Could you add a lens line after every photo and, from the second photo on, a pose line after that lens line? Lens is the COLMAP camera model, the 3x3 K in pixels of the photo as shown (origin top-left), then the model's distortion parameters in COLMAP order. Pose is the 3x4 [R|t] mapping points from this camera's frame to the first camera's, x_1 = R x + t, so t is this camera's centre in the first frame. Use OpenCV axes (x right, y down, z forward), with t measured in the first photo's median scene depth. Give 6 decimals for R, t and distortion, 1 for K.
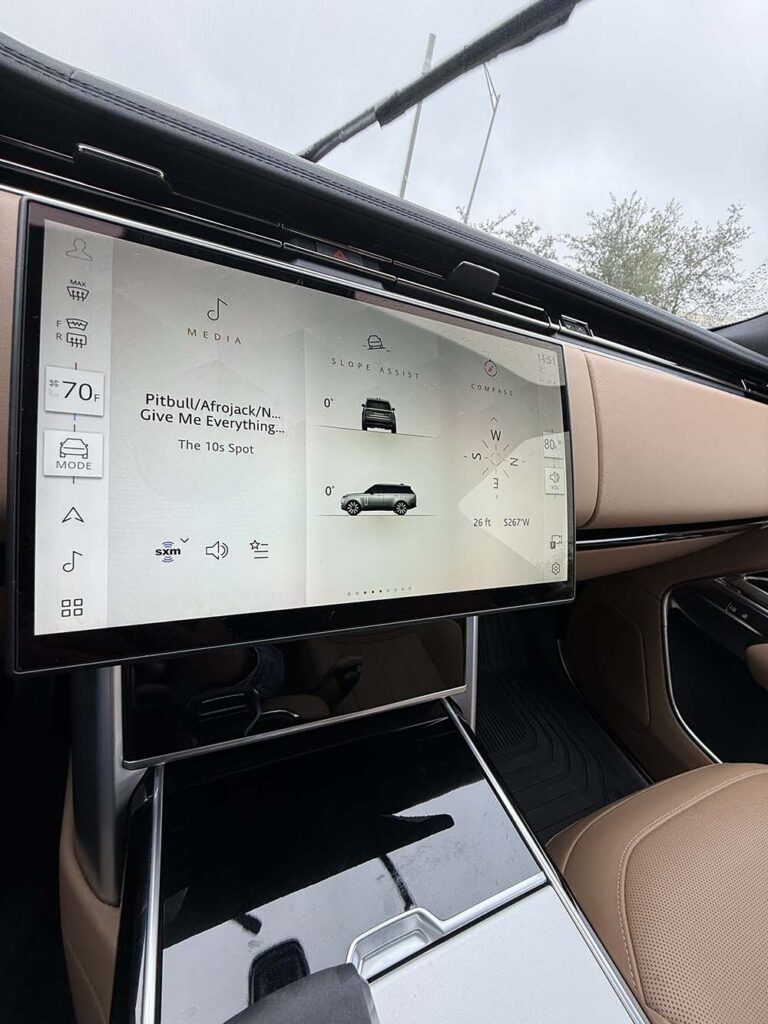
lens RADIAL K [[409.6, 0, 384.0], [0, 409.6, 511.5], [0, 0, 1]] dist [0.002078, 0.000263]
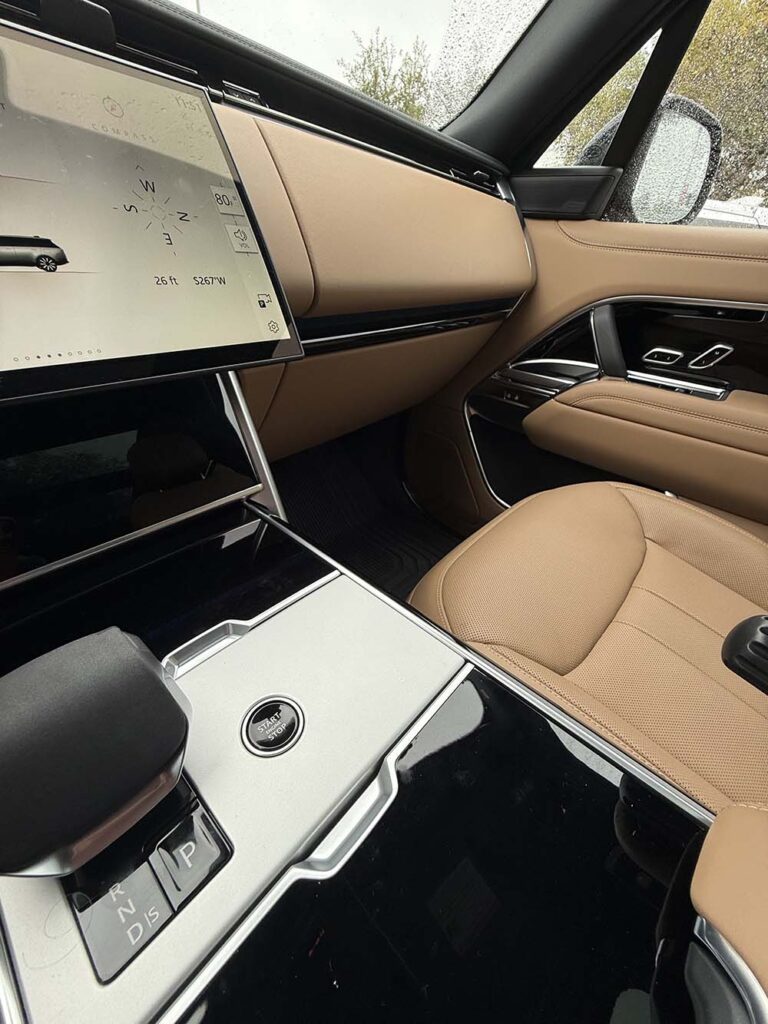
lens RADIAL K [[409.6, 0, 384.5], [0, 409.6, 512.7], [0, 0, 1]] dist [0.002078, 0.000263]
pose [[0.898907, -0.356479, 0.254733, 0.187667], [0.302126, 0.925388, 0.228858, 0.343135], [-0.317310, -0.128761, 0.939540, -0.123198]]
